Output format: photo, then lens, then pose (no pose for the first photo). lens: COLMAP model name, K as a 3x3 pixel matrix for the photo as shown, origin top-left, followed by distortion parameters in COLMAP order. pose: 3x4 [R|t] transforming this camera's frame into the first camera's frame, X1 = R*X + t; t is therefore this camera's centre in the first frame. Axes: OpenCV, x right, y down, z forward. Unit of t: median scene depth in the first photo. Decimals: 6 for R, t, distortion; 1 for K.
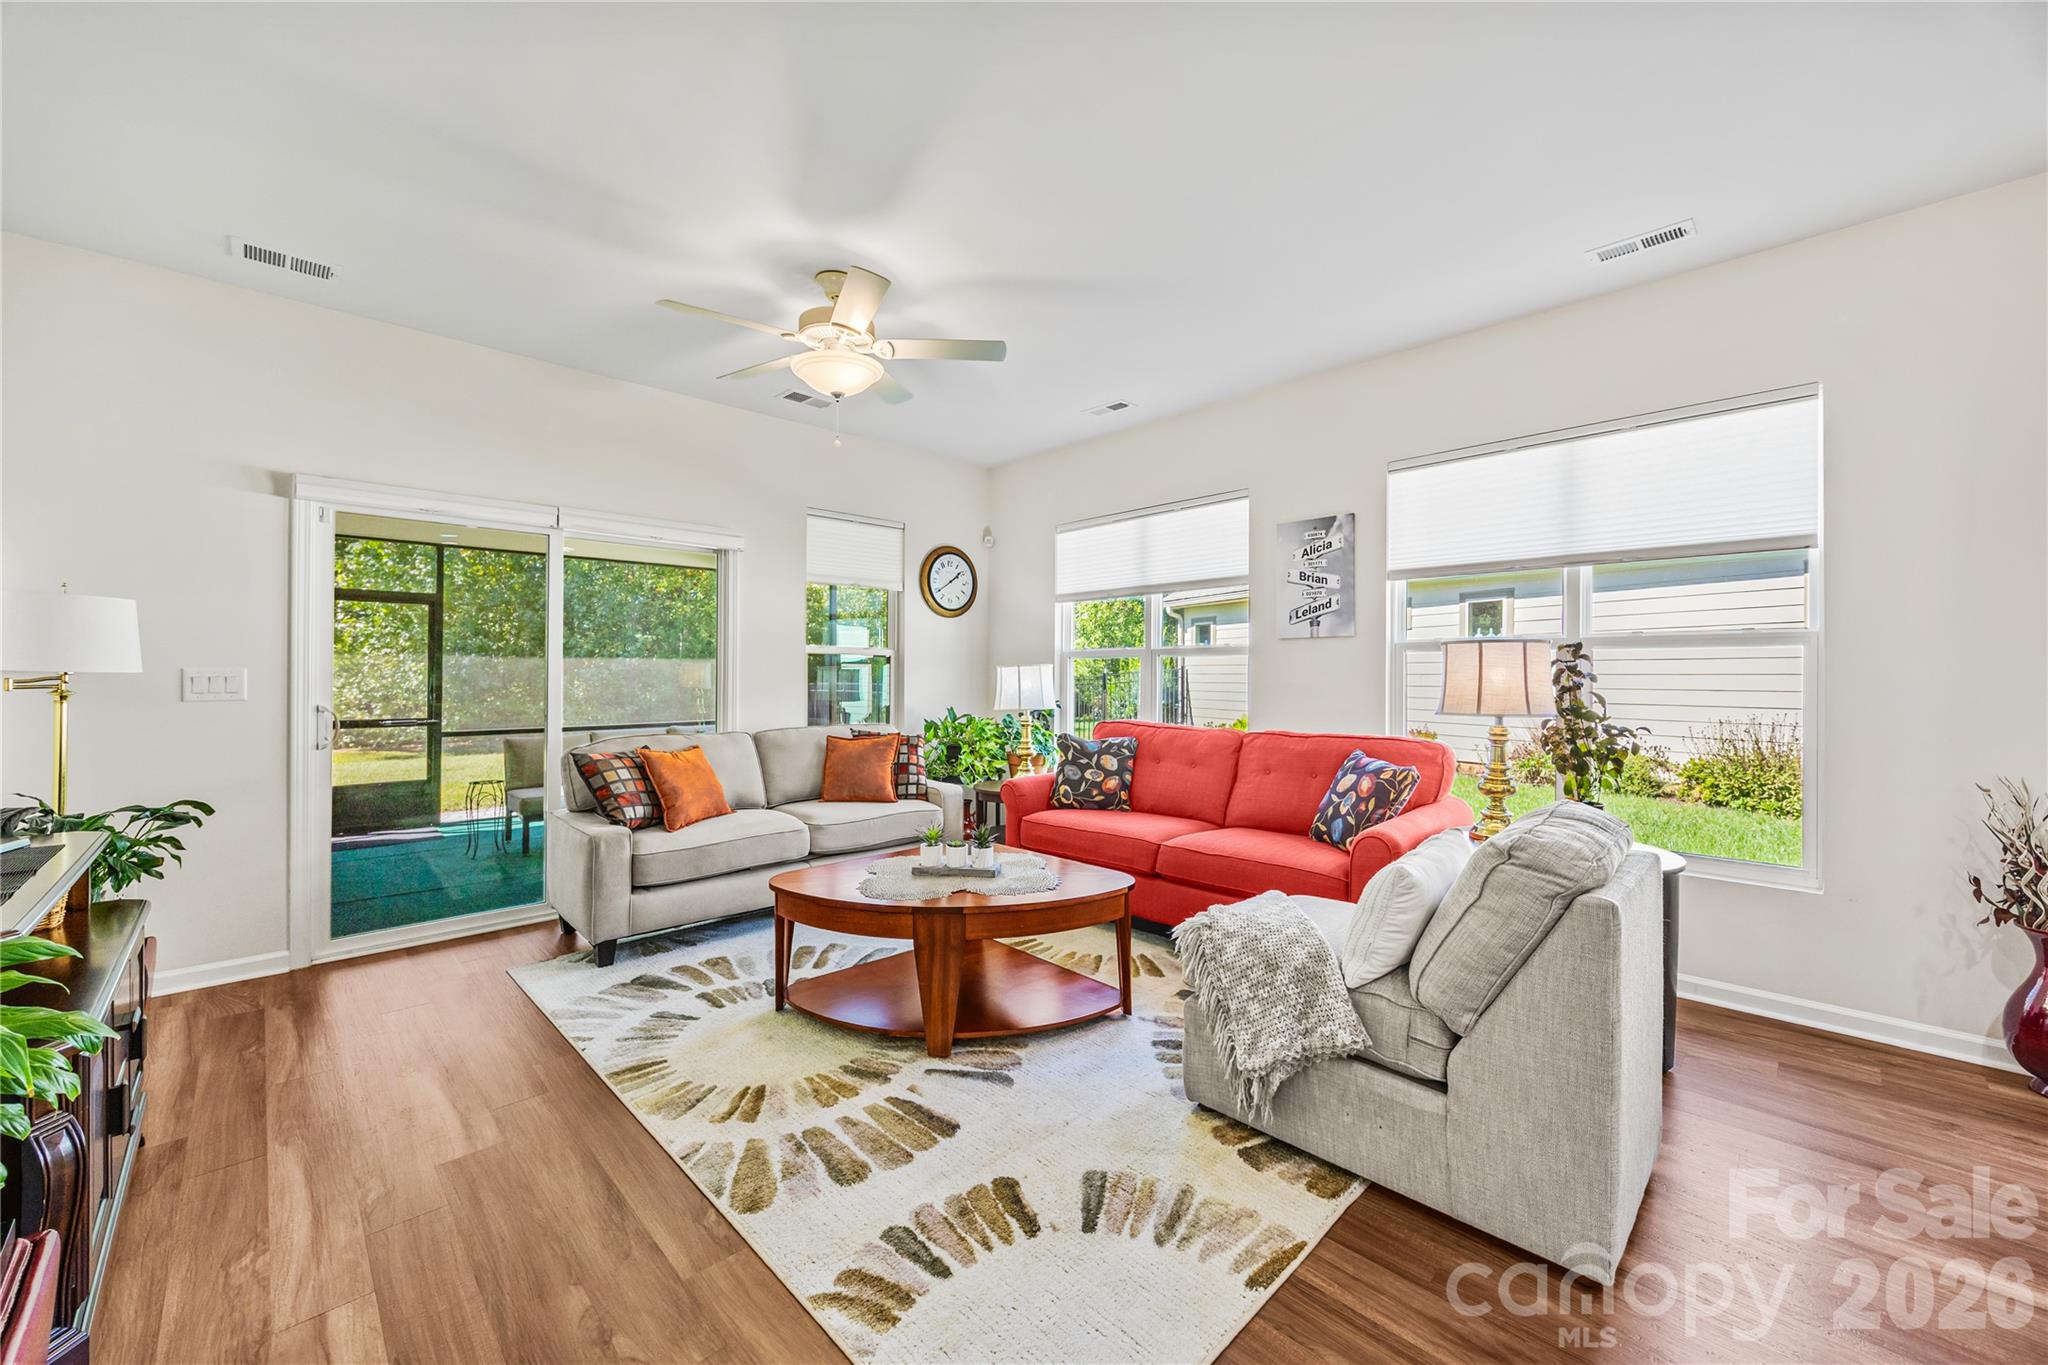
lens RADIAL K [[783.3, 0, 1024.0], [0, 783.3, 682.5], [0, 0, 1]] dist [-0.000110, 0.000040]
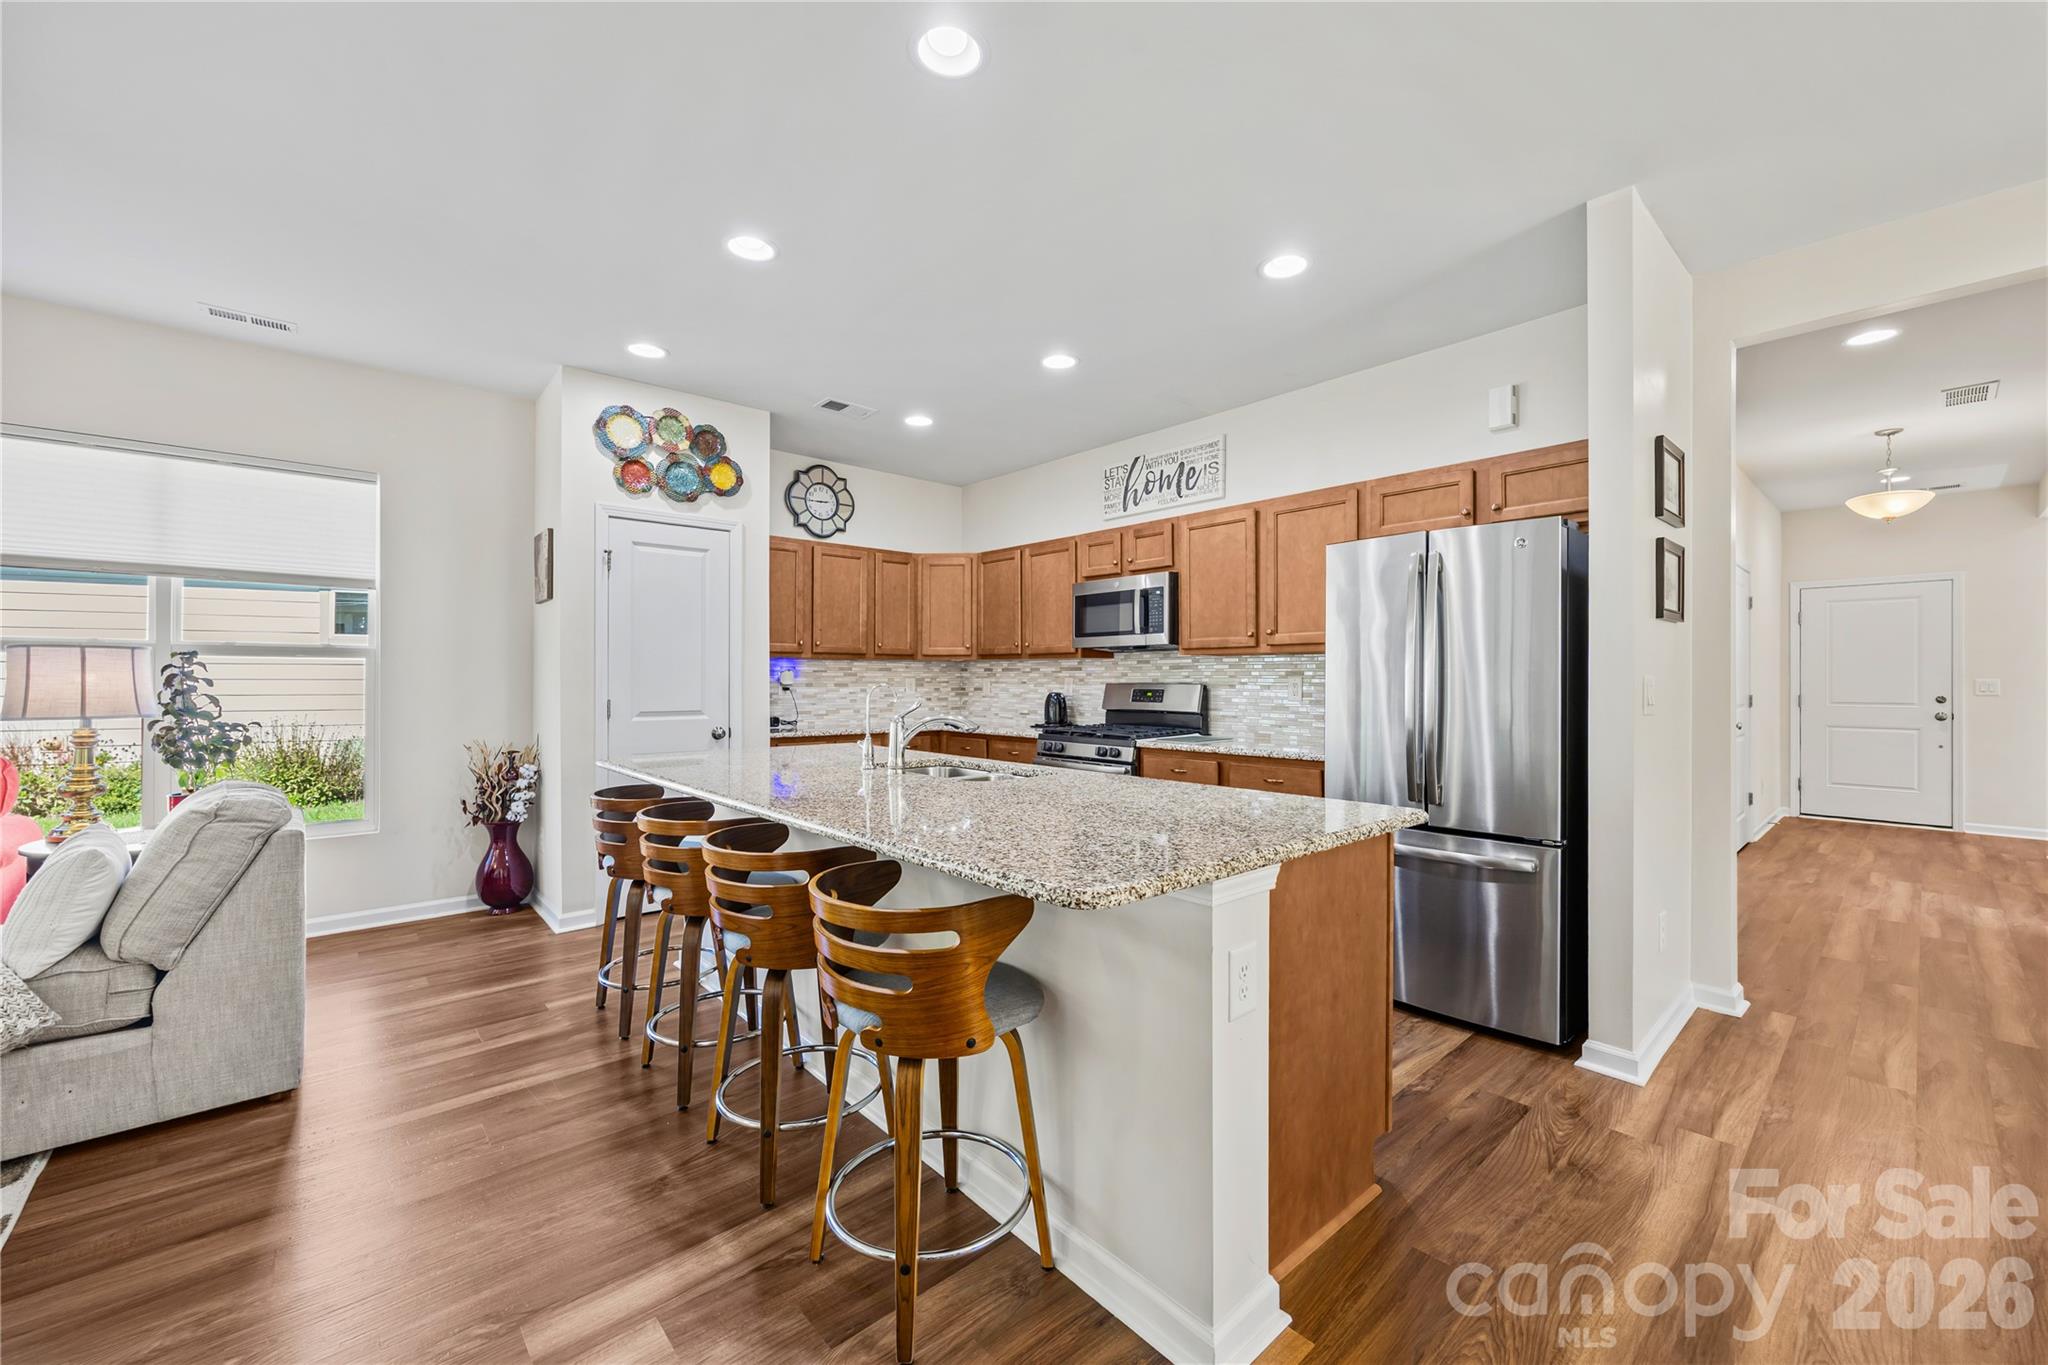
lens RADIAL K [[811.3, 0, 1051.6], [0, 811.3, 682.9], [0, 0, 1]] dist [-0.000903, 0.000282]
pose [[0.028621, -0.002736, 0.999587, -0.316035], [0.008210, 0.999963, 0.002502, 0.001925], [-0.999557, 0.008135, 0.028643, -0.202846]]
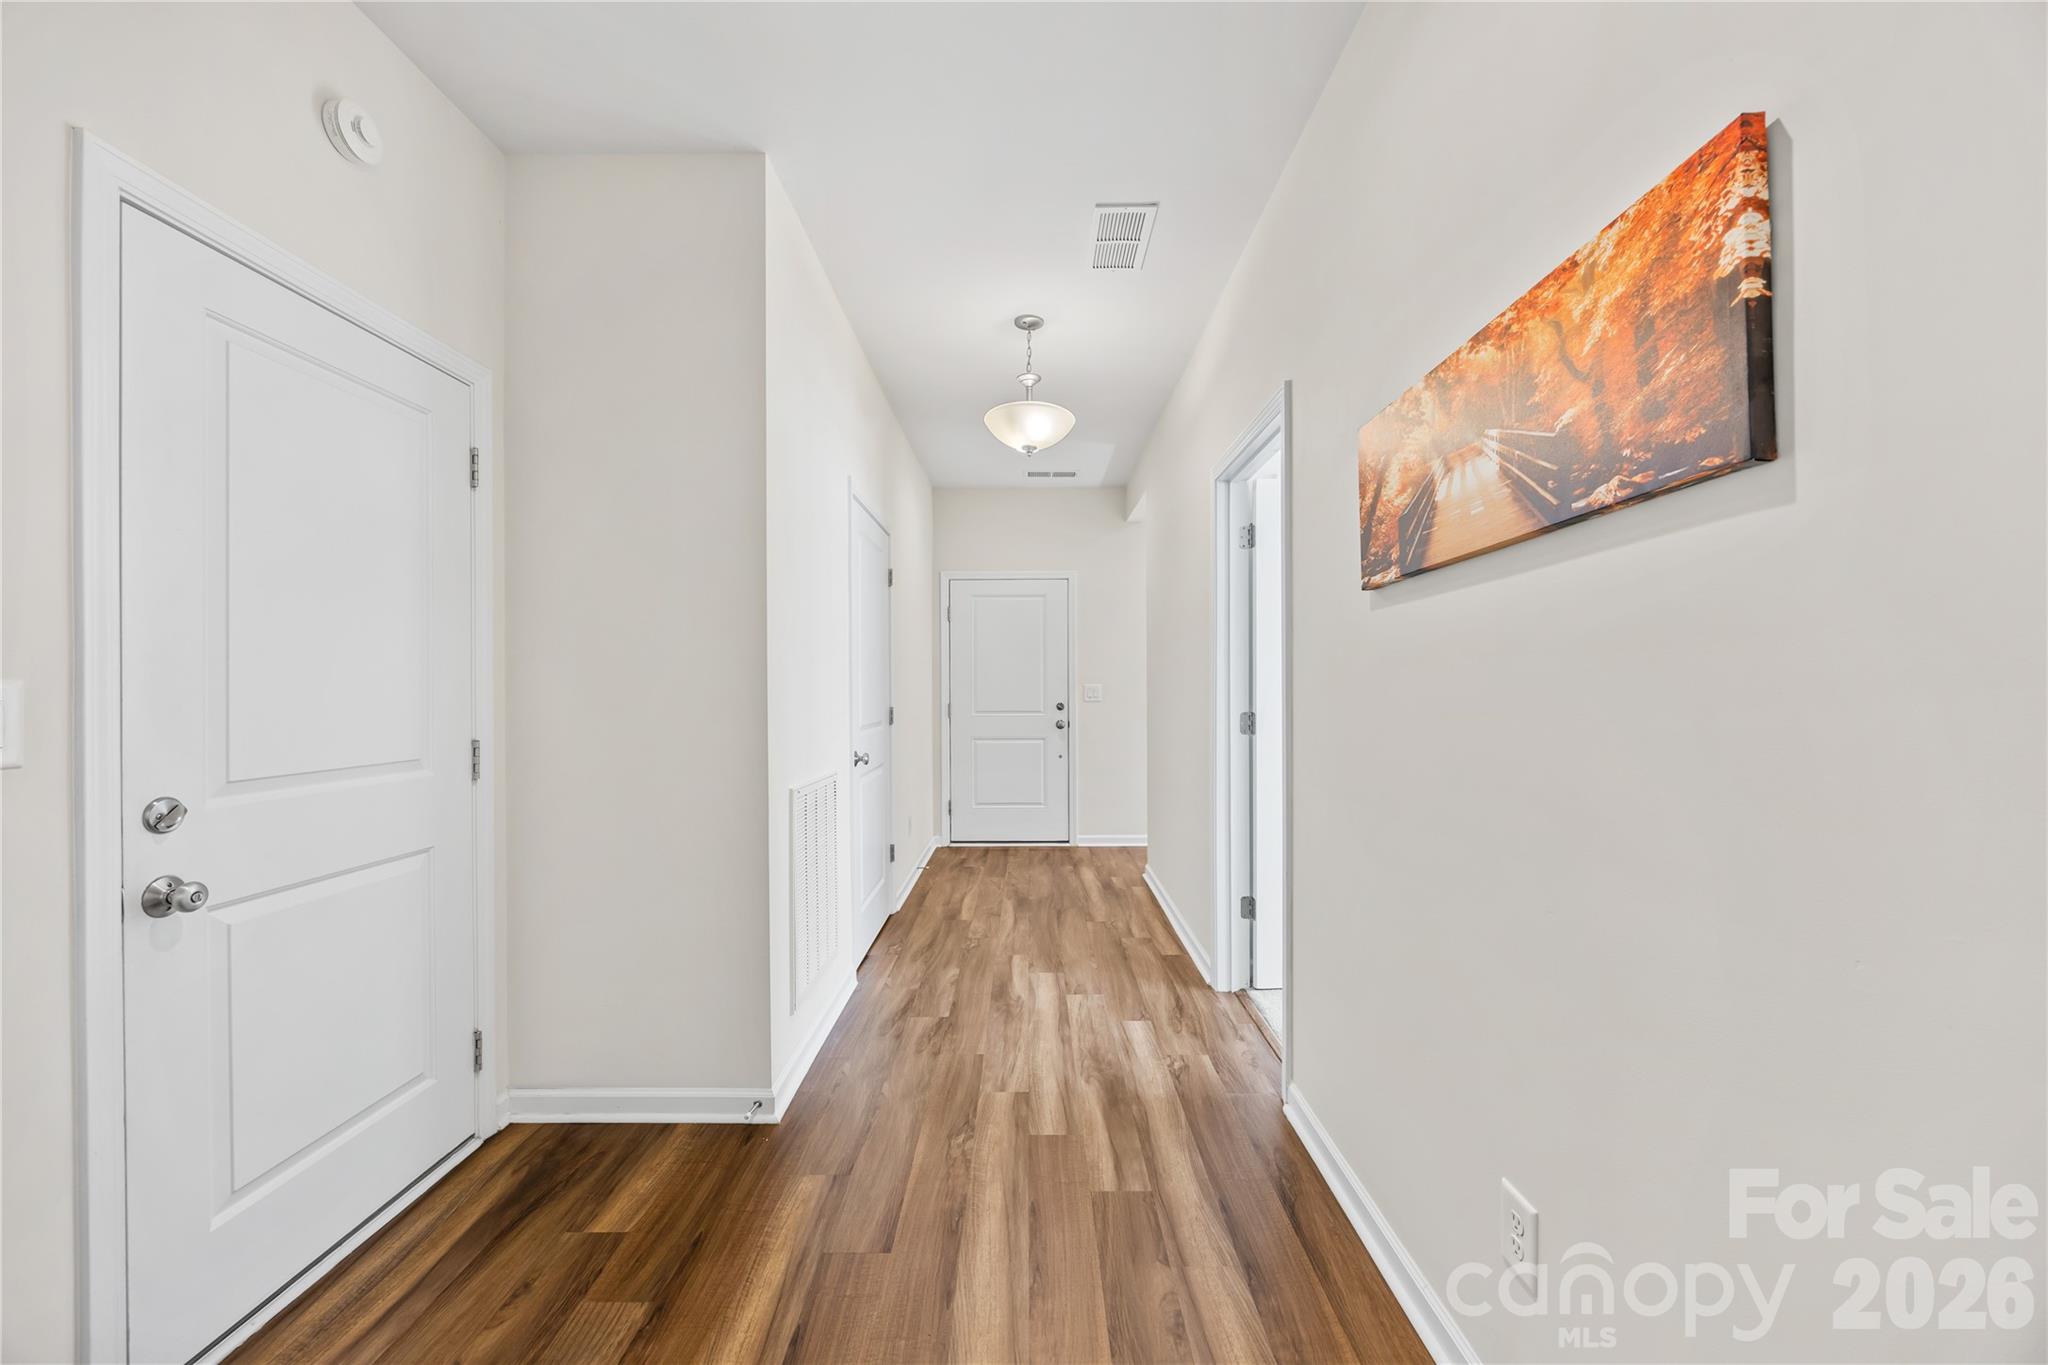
lens RADIAL K [[708.2, 0, 1024.0], [0, 708.2, 682.5], [0, 0, 1]] dist [-0.000436, -0.000019]
pose [[-0.713362, 0.006860, 0.700762, 0.448204], [0.010214, 0.999948, 0.000609, 0.007570], [-0.700721, 0.007592, -0.713395, -0.916334]]
